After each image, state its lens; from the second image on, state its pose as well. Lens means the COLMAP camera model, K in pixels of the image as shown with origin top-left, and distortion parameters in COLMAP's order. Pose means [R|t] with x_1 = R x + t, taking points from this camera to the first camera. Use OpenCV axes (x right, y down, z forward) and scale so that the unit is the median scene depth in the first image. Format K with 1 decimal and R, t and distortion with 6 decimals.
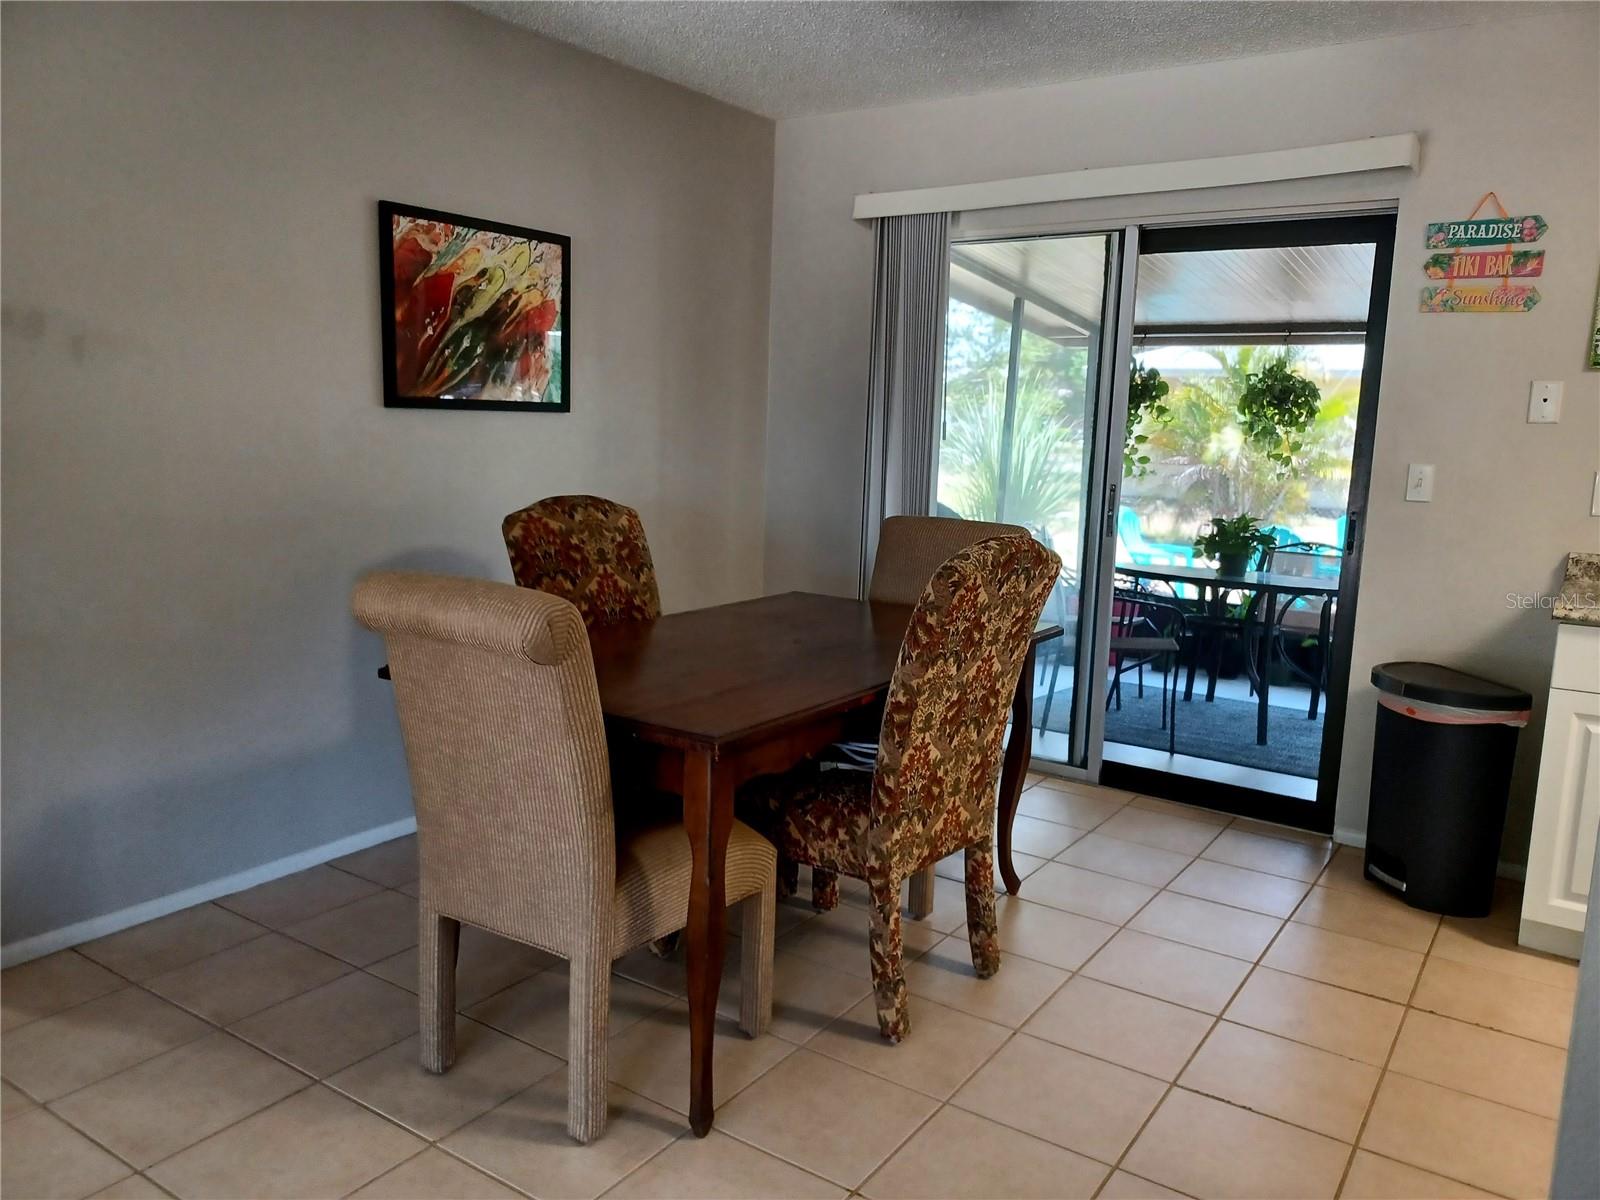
lens RADIAL K [[1165.4, 0, 789.8], [0, 1165.4, 611.6], [0, 0, 1]] dist [0.064934, -0.071882]
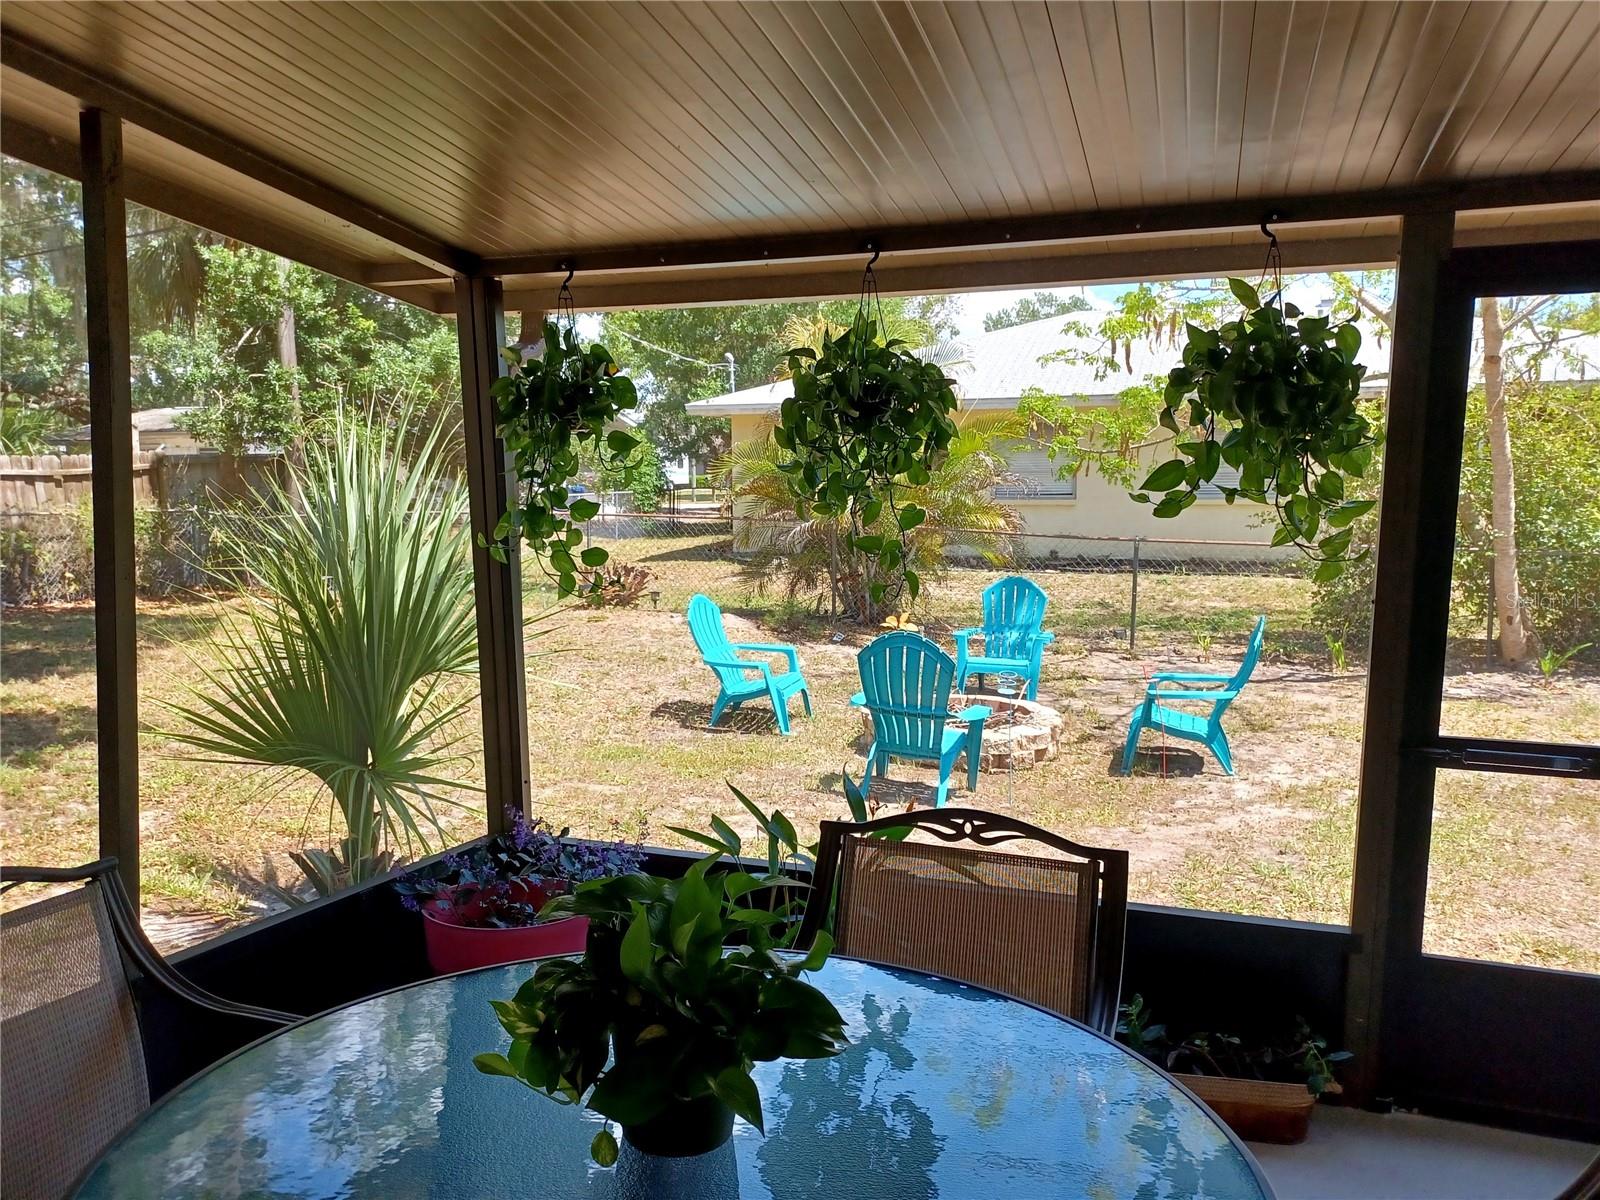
lens RADIAL K [[1165.4, 0, 786.6], [0, 1165.4, 598.8], [0, 0, 1]] dist [0.064934, -0.071882]
pose [[0.959689, -0.068519, 0.272583, 0.573467], [0.082214, 0.995846, -0.039128, -0.209030], [-0.268770, 0.059961, 0.961336, 1.296261]]
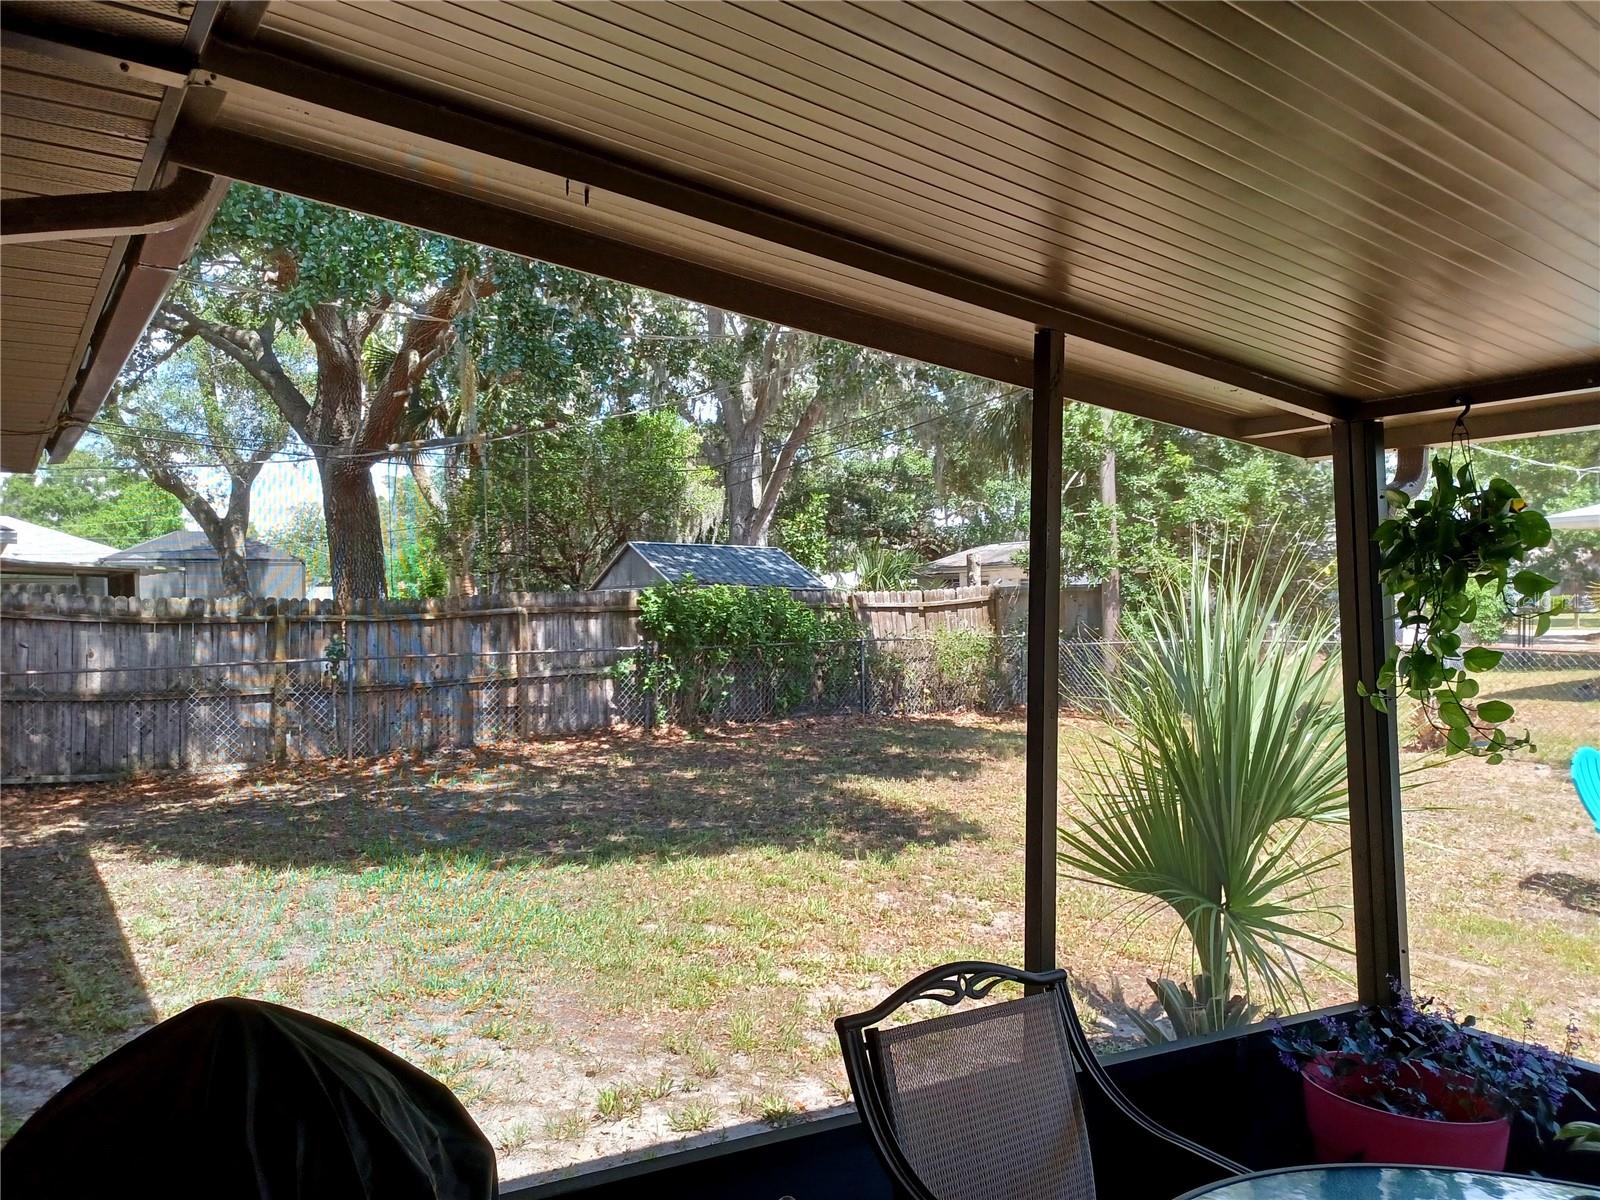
lens RADIAL K [[1165.4, 0, 795.1], [0, 1165.4, 592.3], [0, 0, 1]] dist [0.064934, -0.071882]
pose [[0.935401, -0.050472, -0.349969, 0.509989], [-0.010952, 0.985149, -0.171350, -0.225139], [0.353420, 0.164113, 0.920957, 1.254410]]
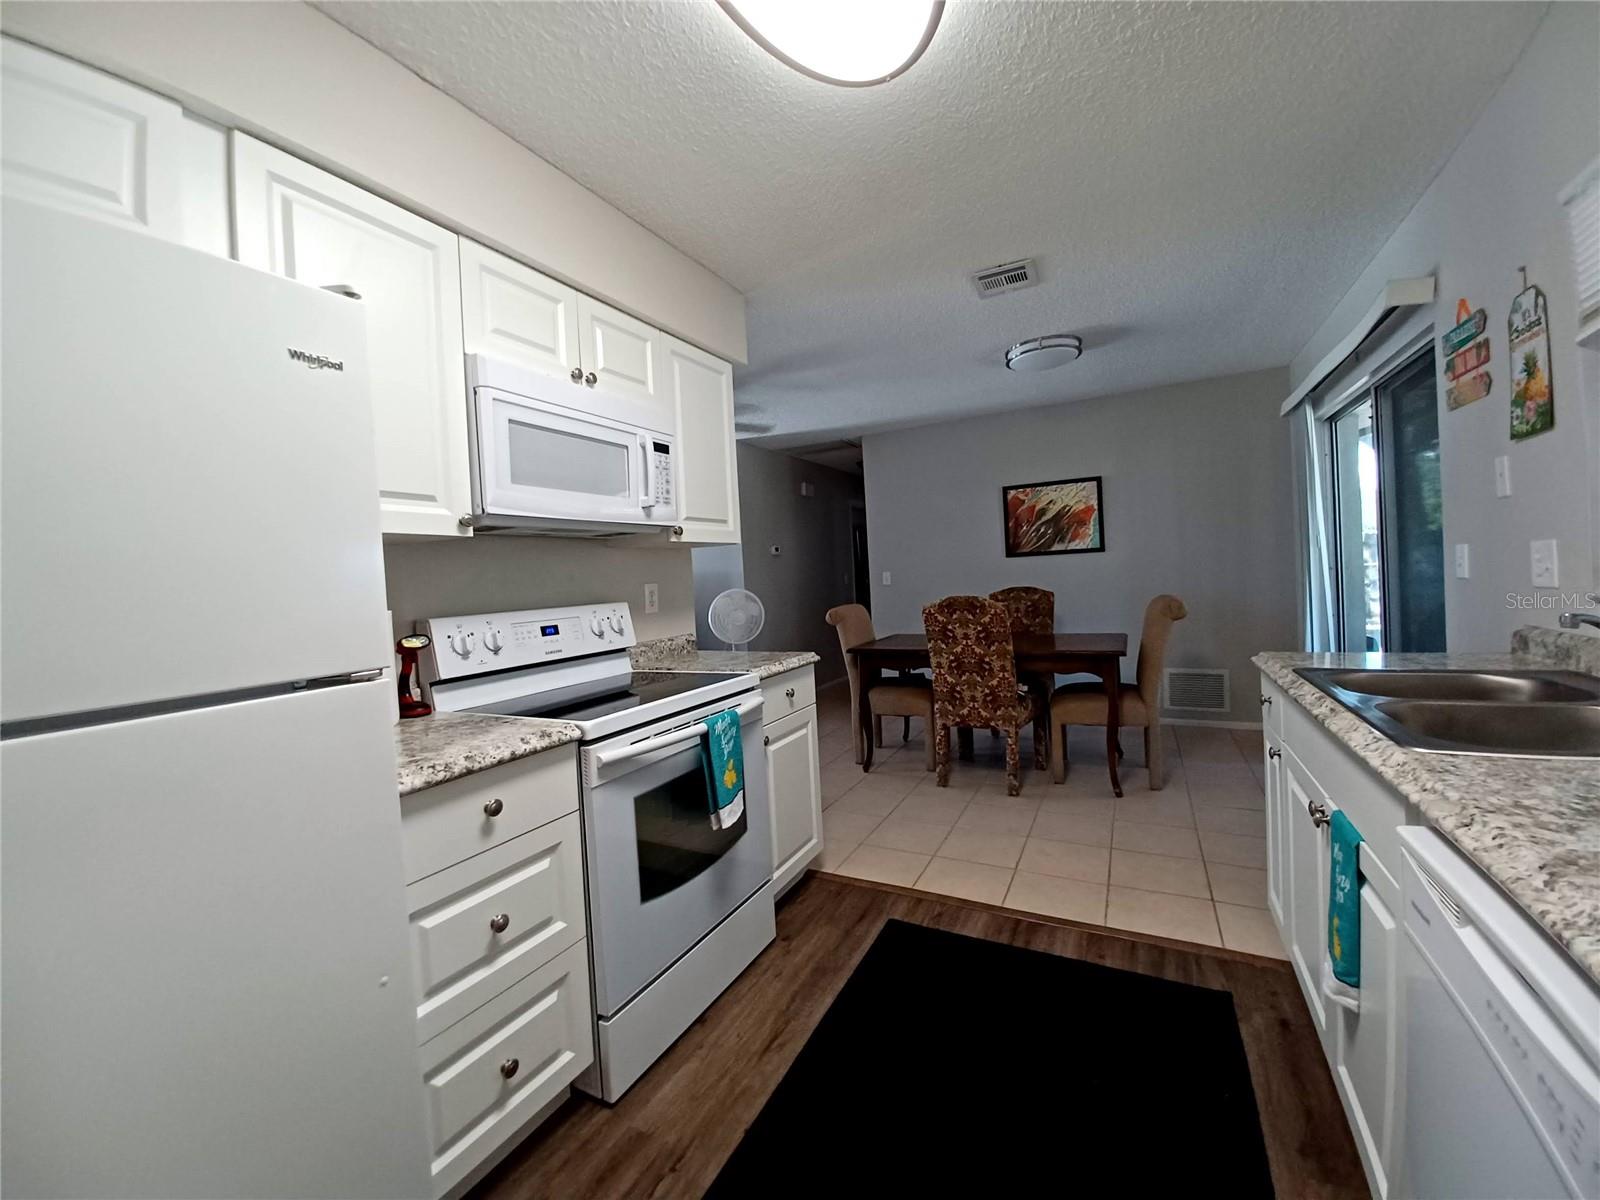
lens RADIAL K [[629.7, 0, 798.9], [0, 629.7, 589.9], [0, 0, 1]] dist [-0.010000, -0.005876]
pose [[0.111187, -0.017174, -0.993651, 1.075517], [-0.108164, 0.993702, -0.029278, 0.000852], [0.987896, 0.110732, 0.108629, 0.348132]]
